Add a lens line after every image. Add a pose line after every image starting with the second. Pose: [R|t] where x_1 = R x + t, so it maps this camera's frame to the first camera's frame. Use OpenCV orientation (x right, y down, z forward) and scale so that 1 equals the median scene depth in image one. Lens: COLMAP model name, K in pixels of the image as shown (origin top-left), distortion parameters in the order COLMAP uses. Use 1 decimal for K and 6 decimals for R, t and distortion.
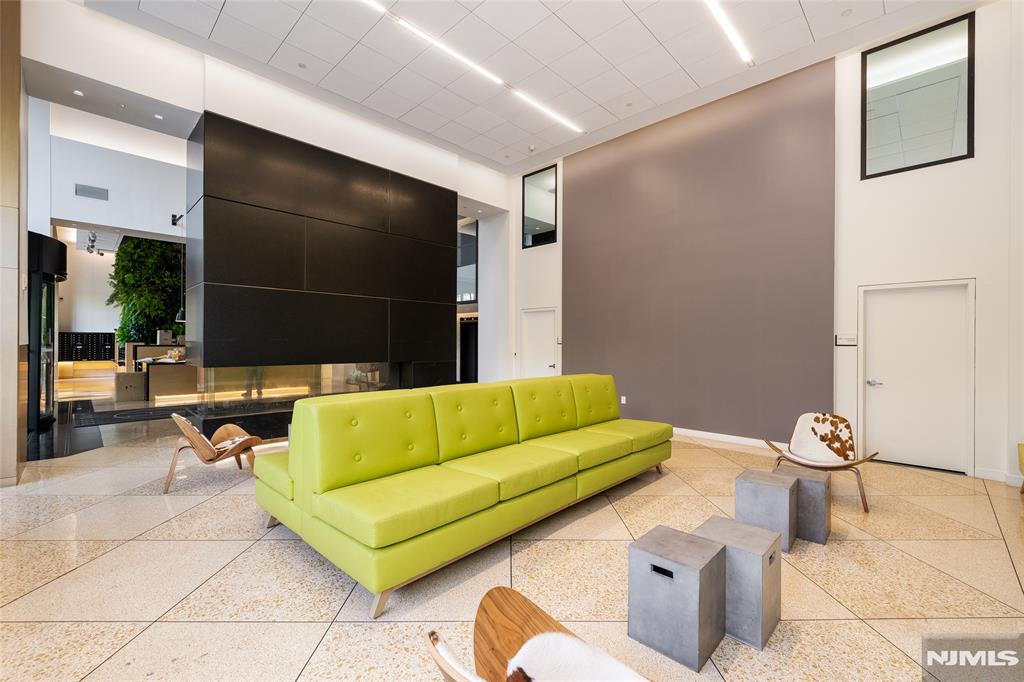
lens RADIAL K [[426.8, 0, 513.2], [0, 426.8, 341.7], [0, 0, 1]] dist [-0.003681, -0.000092]
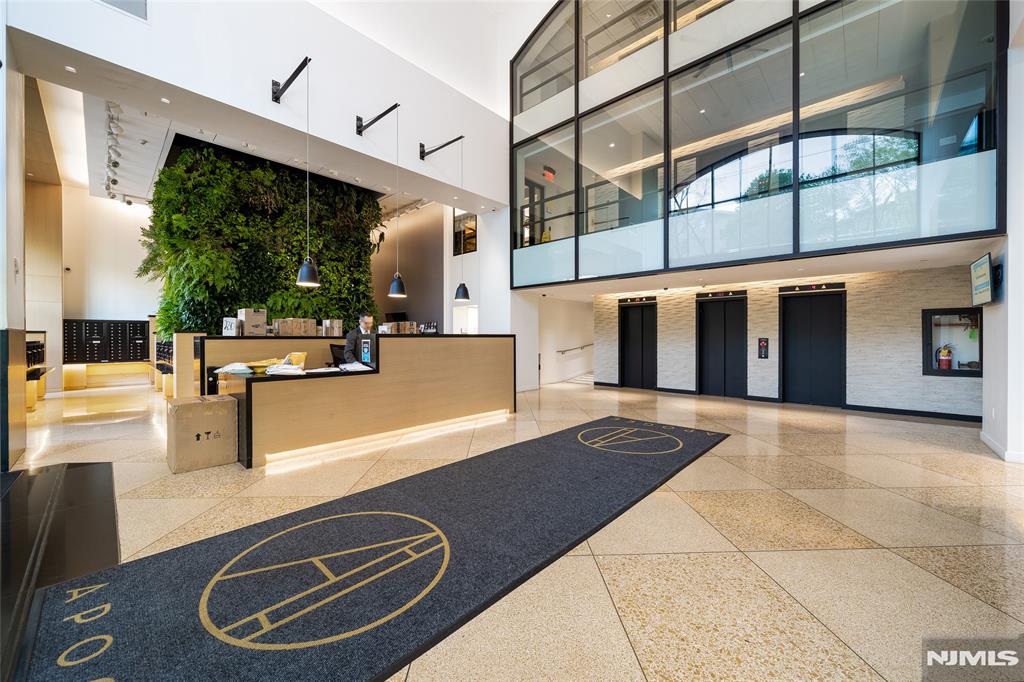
lens RADIAL K [[377.4, 0, 513.9], [0, 377.4, 337.2], [0, 0, 1]] dist [-0.009466, -0.000139]
pose [[0.999382, -0.006571, 0.034546, -0.450214], [0.006366, 0.999961, 0.006059, 0.007001], [-0.034584, -0.005835, 0.999385, 0.458627]]
